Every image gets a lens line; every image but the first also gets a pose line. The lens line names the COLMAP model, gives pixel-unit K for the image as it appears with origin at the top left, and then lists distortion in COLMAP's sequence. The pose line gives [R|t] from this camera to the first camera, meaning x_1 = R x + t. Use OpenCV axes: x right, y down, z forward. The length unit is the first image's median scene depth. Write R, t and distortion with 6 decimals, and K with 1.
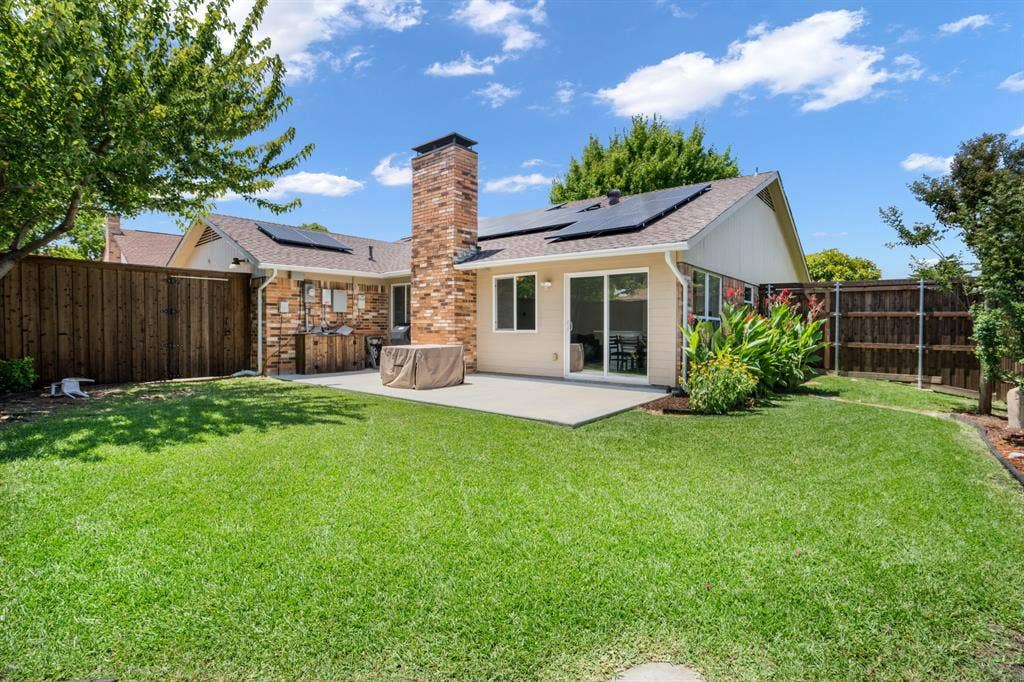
lens RADIAL K [[478.2, 0, 487.0], [0, 478.2, 336.1], [0, 0, 1]] dist [-0.005400, 0.000879]
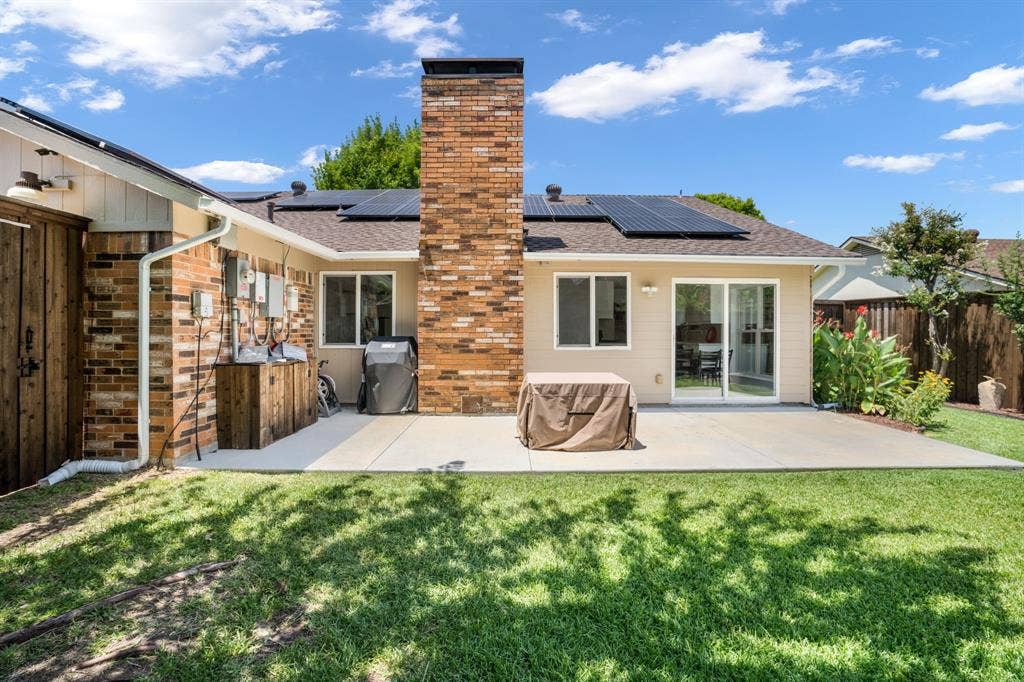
lens RADIAL K [[478.2, 0, 511.8], [0, 478.2, 333.1], [0, 0, 1]] dist [-0.005400, 0.000879]
pose [[0.753426, -0.004211, 0.657519, -0.506679], [0.014411, 0.999845, -0.010109, -0.026162], [-0.657375, 0.017092, 0.753370, 0.478935]]
